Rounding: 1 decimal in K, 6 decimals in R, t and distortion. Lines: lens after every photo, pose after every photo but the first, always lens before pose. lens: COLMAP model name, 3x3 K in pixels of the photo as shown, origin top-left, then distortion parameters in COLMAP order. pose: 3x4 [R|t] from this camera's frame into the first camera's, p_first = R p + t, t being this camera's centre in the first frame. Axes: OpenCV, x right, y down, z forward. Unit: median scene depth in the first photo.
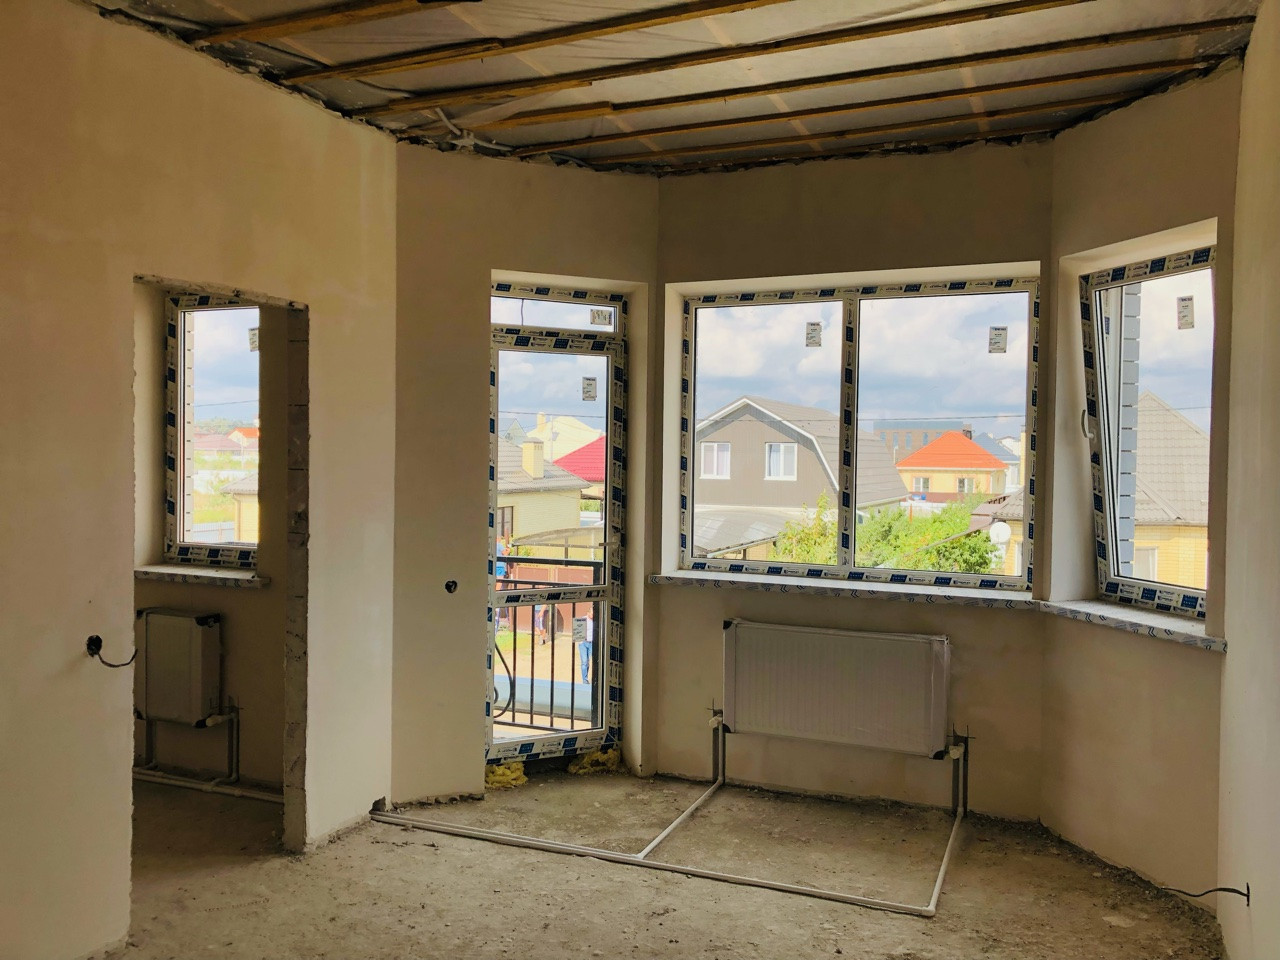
lens RADIAL K [[1033.6, 0, 641.2], [0, 1033.6, 474.0], [0, 0, 1]] dist [0.061662, -0.067492]
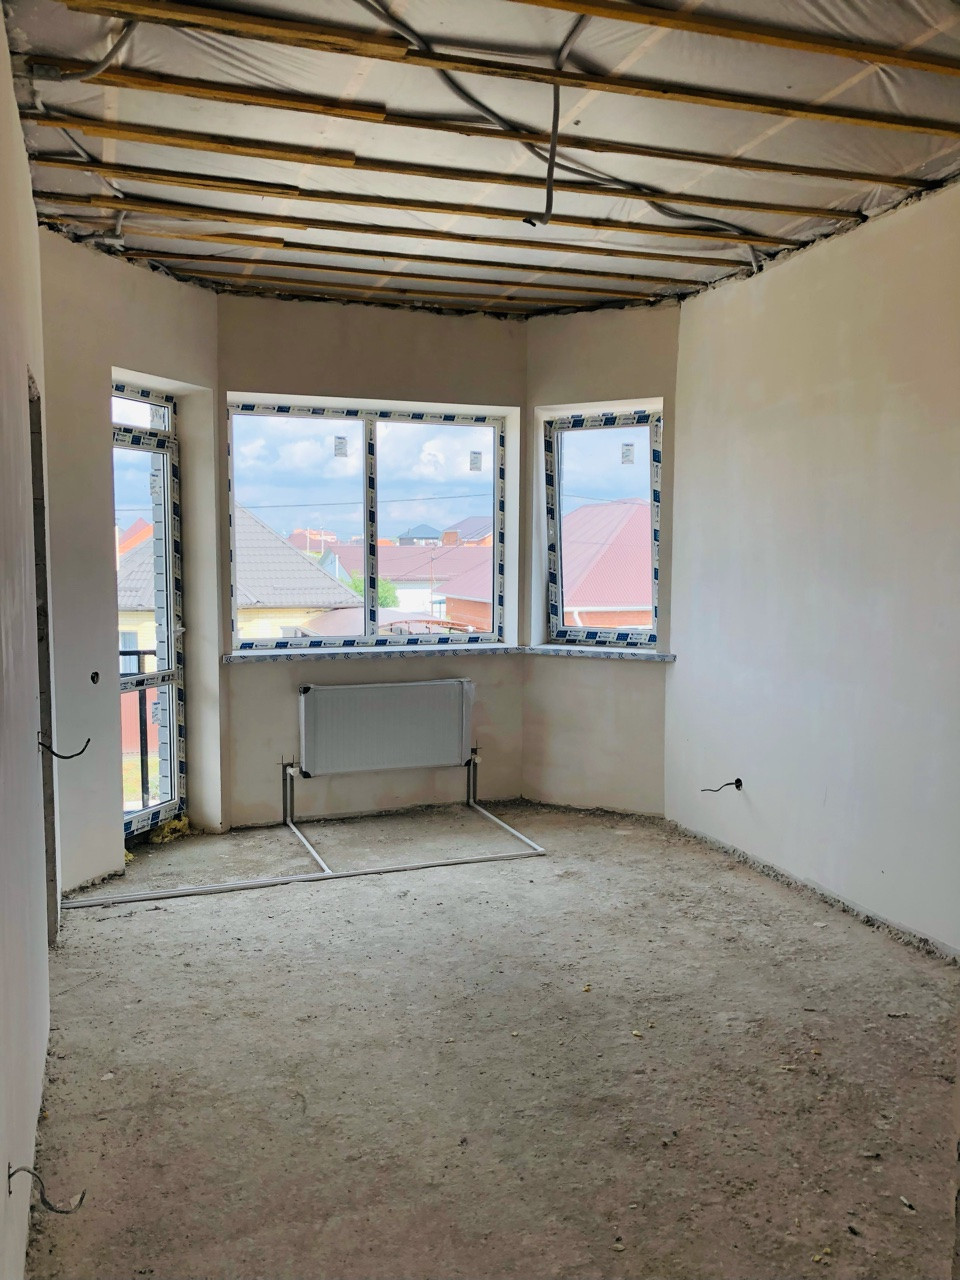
lens RADIAL K [[1033.6, 0, 460.5], [0, 1033.6, 643.3], [0, 0, 1]] dist [0.061662, -0.067492]
pose [[0.742408, -0.071523, 0.666119, -0.608699], [0.021179, 0.996294, 0.083370, -0.003715], [-0.669613, -0.047787, 0.741171, -0.005676]]
